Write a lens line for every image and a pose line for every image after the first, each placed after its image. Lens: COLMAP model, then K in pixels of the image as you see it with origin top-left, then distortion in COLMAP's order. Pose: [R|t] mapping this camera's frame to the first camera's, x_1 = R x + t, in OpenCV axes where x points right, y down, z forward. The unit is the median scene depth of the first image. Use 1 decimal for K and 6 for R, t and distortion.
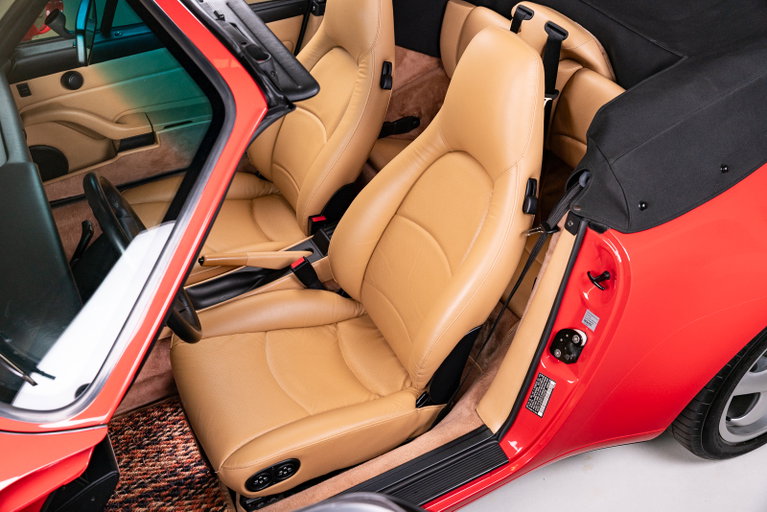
lens RADIAL K [[748.6, 0, 387.1], [0, 748.6, 260.5], [0, 0, 1]] dist [0.005447, 0.000000]
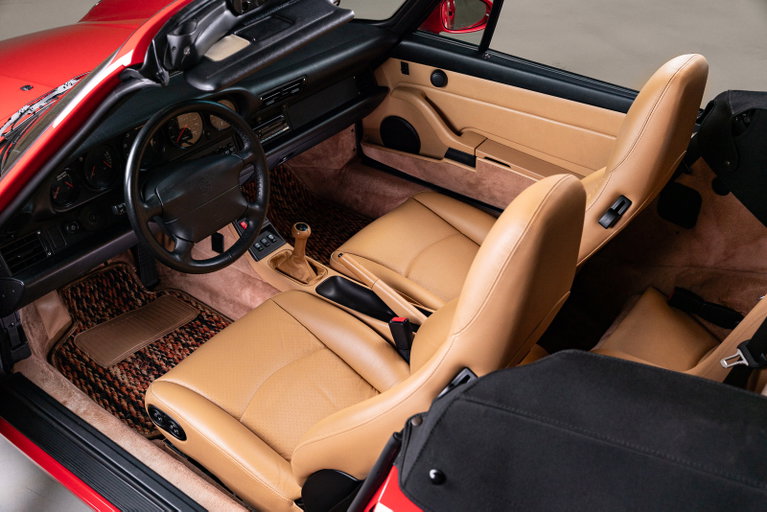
lens RADIAL K [[748.6, 0, 384.5], [0, 748.6, 254.5], [0, 0, 1]] dist [0.005447, 0.000000]
pose [[0.419533, 0.533552, -0.734381, 0.465408], [-0.587369, 0.776386, 0.228521, -0.238718], [0.692091, 0.335481, 0.639111, 0.334491]]
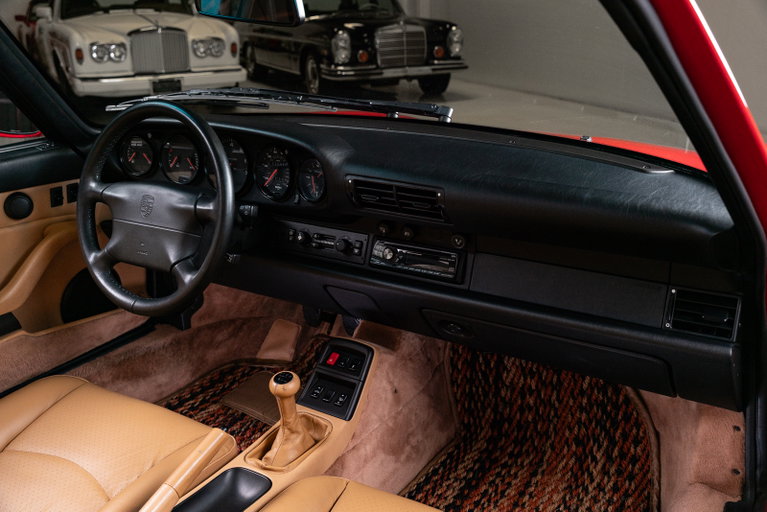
lens RADIAL K [[748.6, 0, 385.9], [0, 748.6, 259.6], [0, 0, 1]] dist [0.005447, 0.000000]
pose [[-0.875007, 0.173493, -0.451955, -0.091334], [-0.291035, 0.557521, 0.777476, -0.517625], [0.386861, 0.811832, -0.437342, 1.045978]]
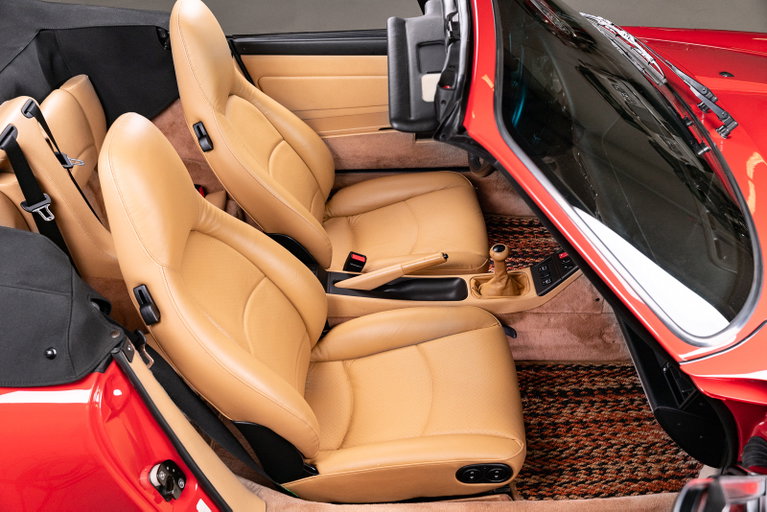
lens RADIAL K [[748.6, 0, 382.9], [0, 748.6, 256.7], [0, 0, 1]] dist [0.005447, 0.000000]
pose [[-0.879485, -0.285015, 0.381147, -0.490035], [0.312111, 0.259191, 0.914006, -0.860068], [-0.359295, 0.922814, -0.138998, 1.022112]]
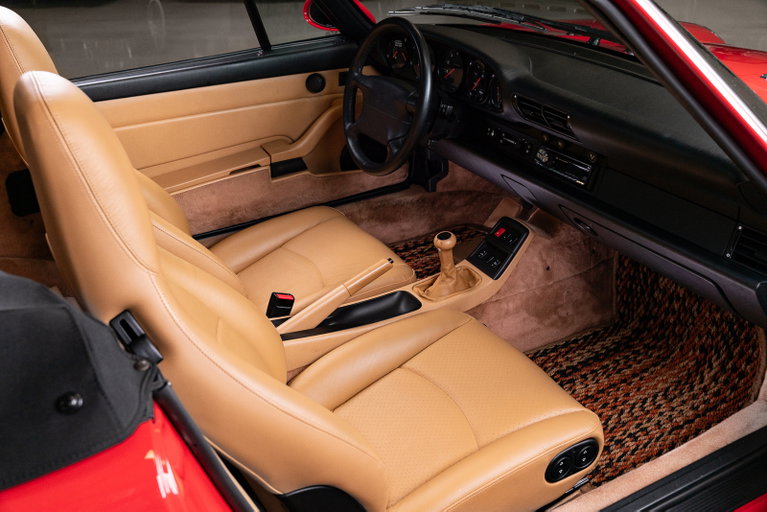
lens RADIAL K [[748.6, 0, 382.7], [0, 748.6, 253.7], [0, 0, 1]] dist [0.005447, 0.000000]
pose [[-0.999233, 0.029467, 0.025794, -0.222062], [0.035404, 0.398160, 0.916633, -0.713582], [0.016740, 0.916843, -0.398898, 1.167938]]
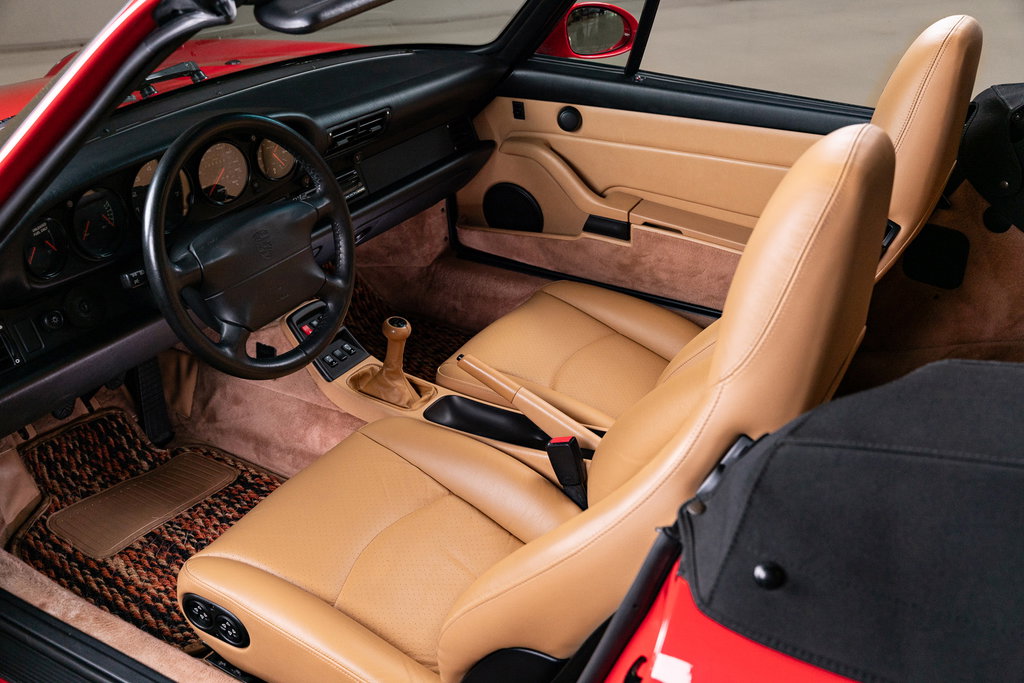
lens RADIAL K [[999.5, 0, 518.3], [0, 999.5, 332.6], [0, 0, 1]] dist [0.005447, 0.000000]
pose [[0.515011, 0.409716, -0.752925, 0.405109], [-0.547179, 0.833265, 0.079156, -0.108233], [0.659817, 0.371218, 0.653328, 0.370610]]
